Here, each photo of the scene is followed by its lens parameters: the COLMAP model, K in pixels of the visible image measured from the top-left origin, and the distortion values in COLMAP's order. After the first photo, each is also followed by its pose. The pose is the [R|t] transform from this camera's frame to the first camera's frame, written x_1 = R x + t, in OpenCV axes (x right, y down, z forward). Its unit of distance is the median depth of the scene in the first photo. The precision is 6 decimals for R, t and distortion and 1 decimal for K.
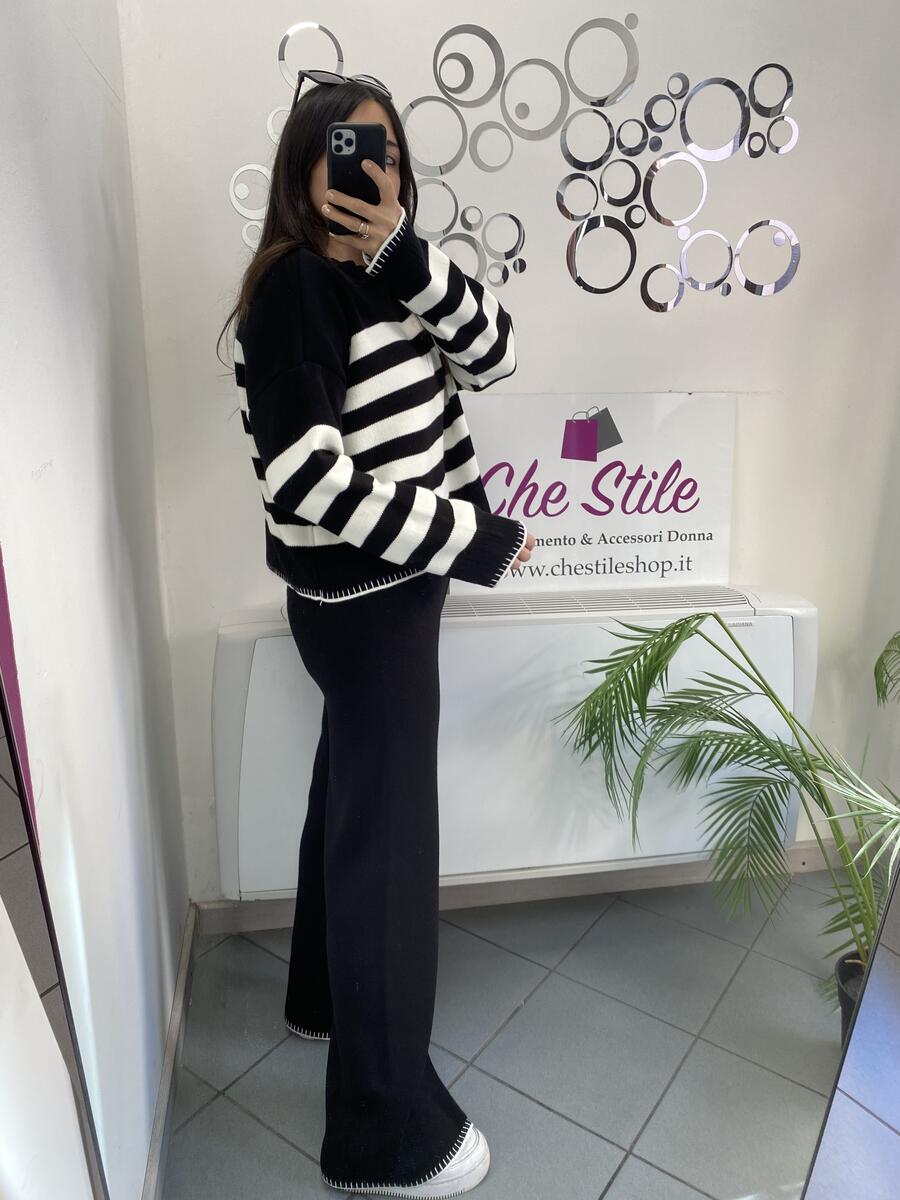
lens RADIAL K [[905.4, 0, 425.1], [0, 905.4, 595.2], [0, 0, 1]] dist [0.009332, -0.020130]
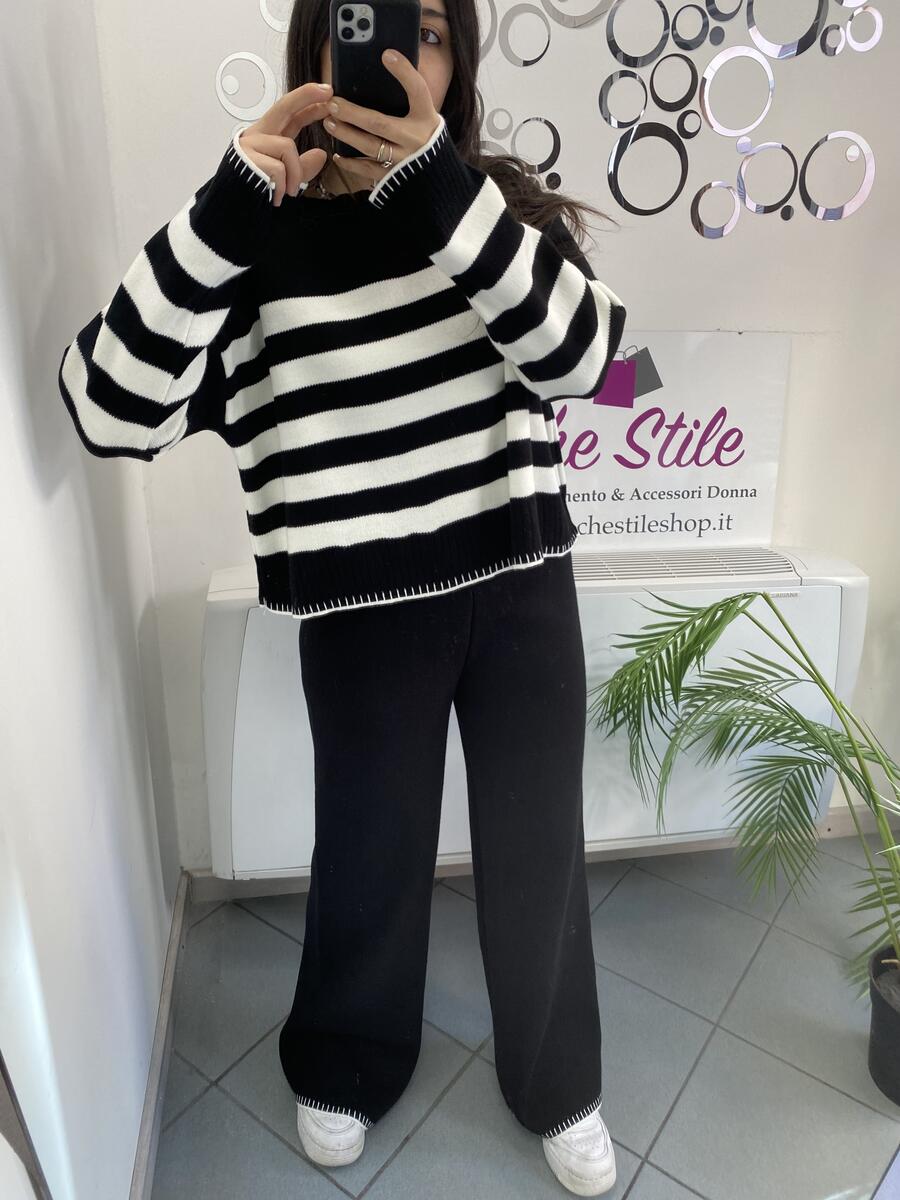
lens RADIAL K [[905.4, 0, 441.5], [0, 905.4, 575.3], [0, 0, 1]] dist [0.009332, -0.020130]
pose [[0.999820, 0.015259, 0.011265, -0.005921], [-0.016283, 0.995125, 0.097269, -0.067035], [-0.009726, -0.097434, 0.995194, 0.098281]]
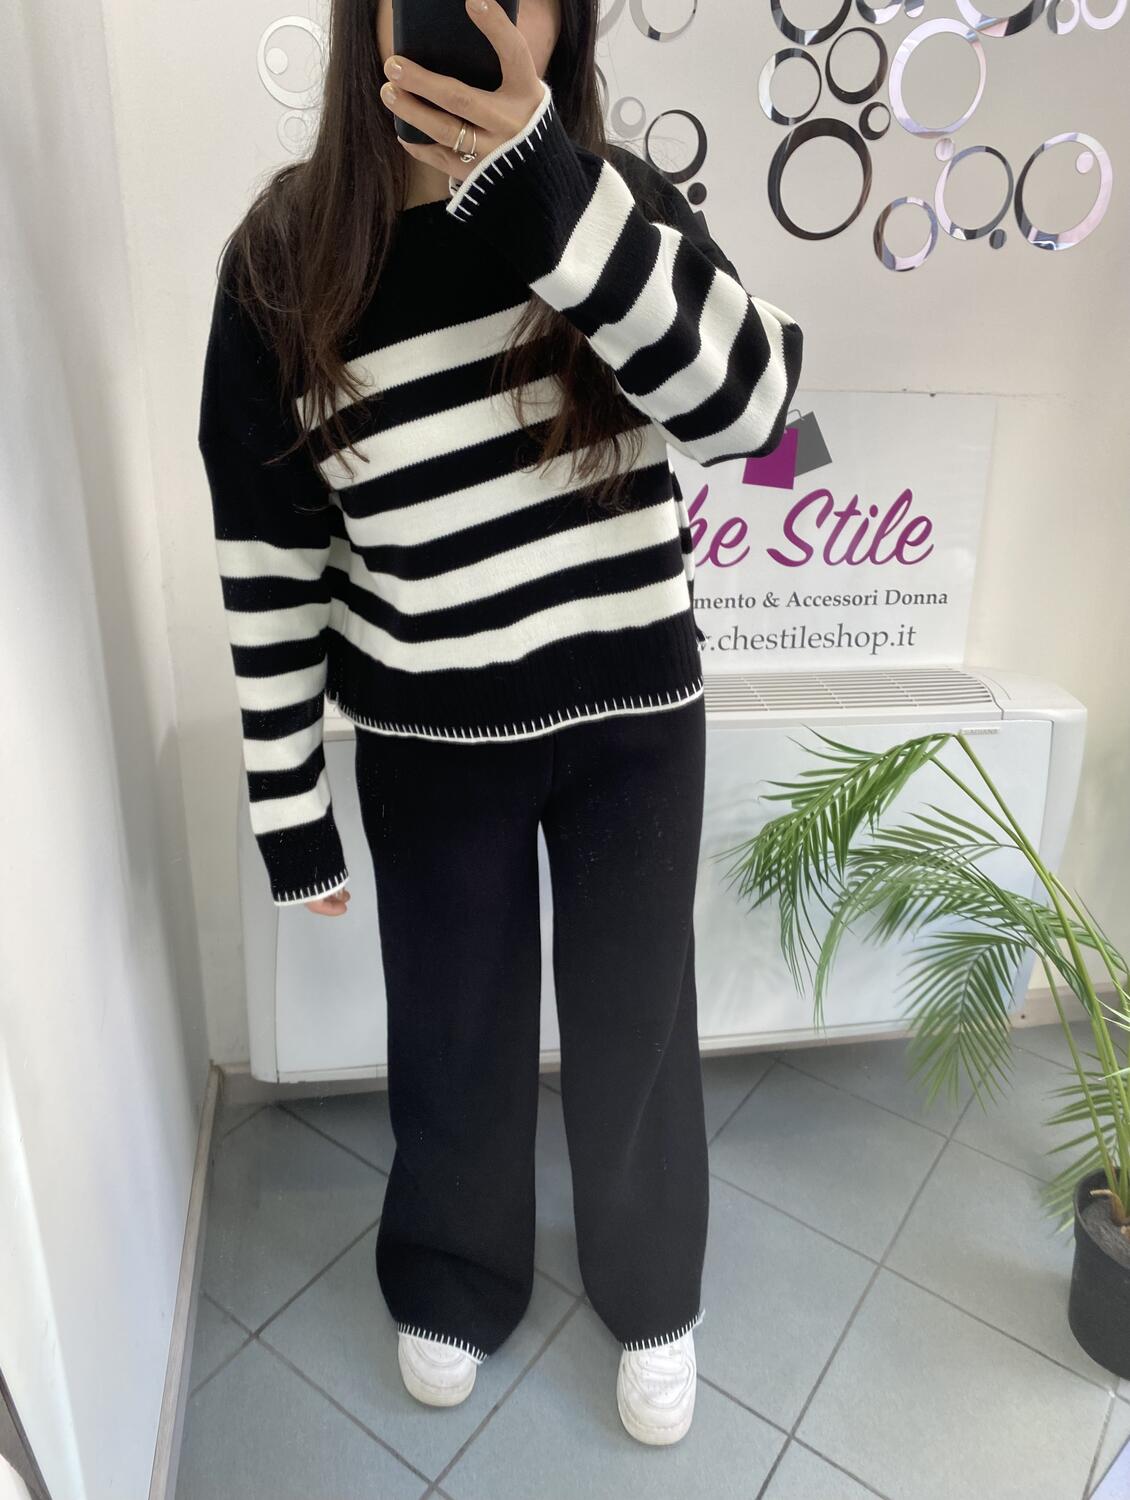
lens RADIAL K [[1131.8, 0, 537.7], [0, 1131.8, 711.1], [0, 0, 1]] dist [-0.002056, -0.010253]
pose [[0.999473, 0.025020, 0.020659, -0.018811], [-0.027635, 0.990065, 0.137871, -0.092830], [-0.017004, -0.138369, 0.990235, 0.122130]]
